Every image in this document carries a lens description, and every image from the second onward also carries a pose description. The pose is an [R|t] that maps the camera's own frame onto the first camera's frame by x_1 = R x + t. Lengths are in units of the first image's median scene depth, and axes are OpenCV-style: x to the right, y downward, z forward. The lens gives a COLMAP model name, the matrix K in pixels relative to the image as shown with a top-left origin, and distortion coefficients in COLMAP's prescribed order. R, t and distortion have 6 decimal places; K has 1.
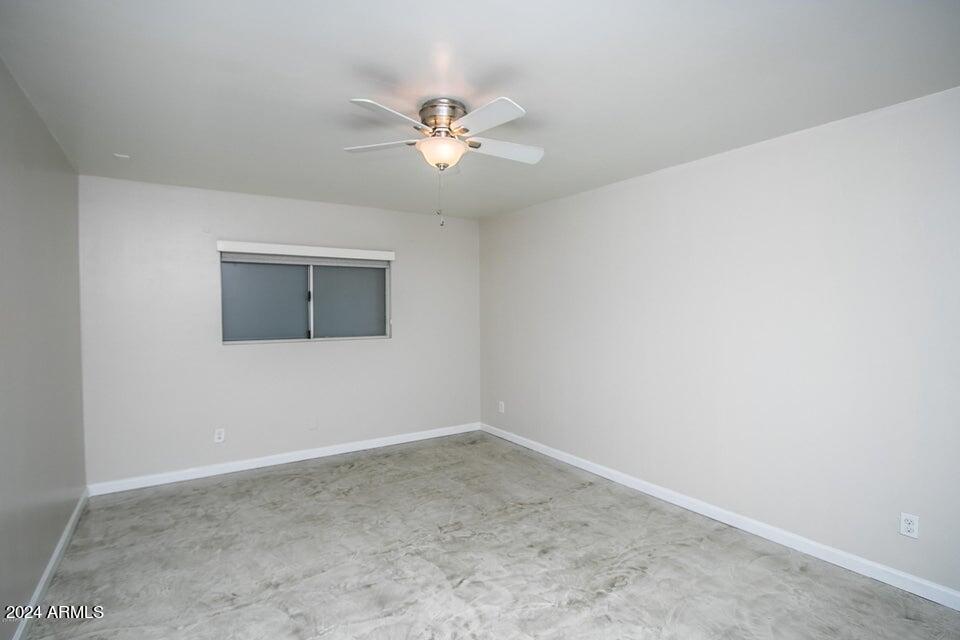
lens RADIAL K [[462.1, 0, 459.8], [0, 462.1, 317.6], [0, 0, 1]] dist [-0.017900, 0.000520]
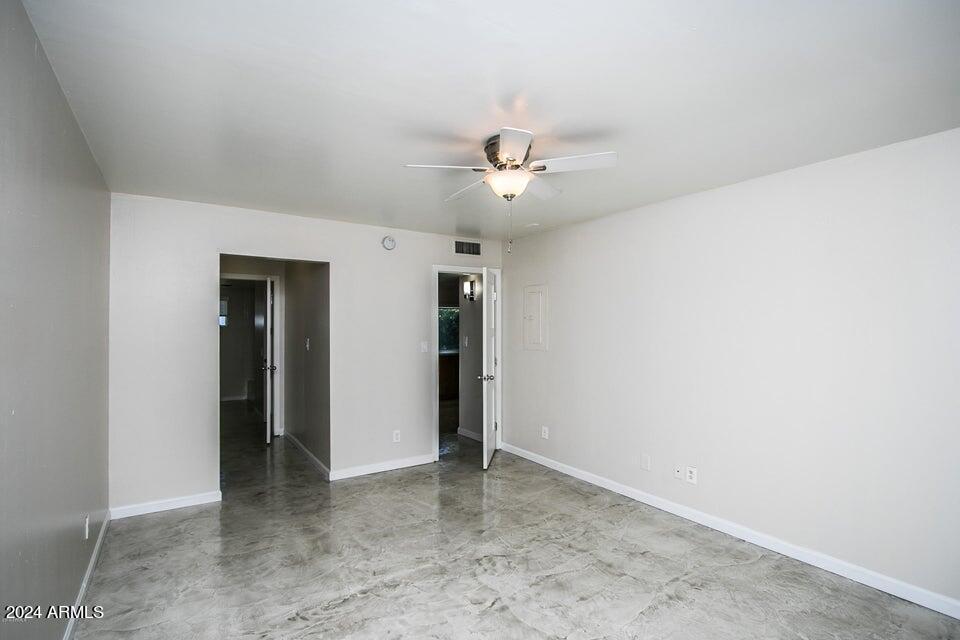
lens RADIAL K [[462.1, 0, 459.8], [0, 462.1, 317.6], [0, 0, 1]] dist [-0.017900, 0.000520]
pose [[-0.999977, 0.003940, 0.005456, 0.069334], [0.003970, 0.999977, 0.005454, -0.055401], [-0.005434, 0.005476, -0.999970, 2.056494]]
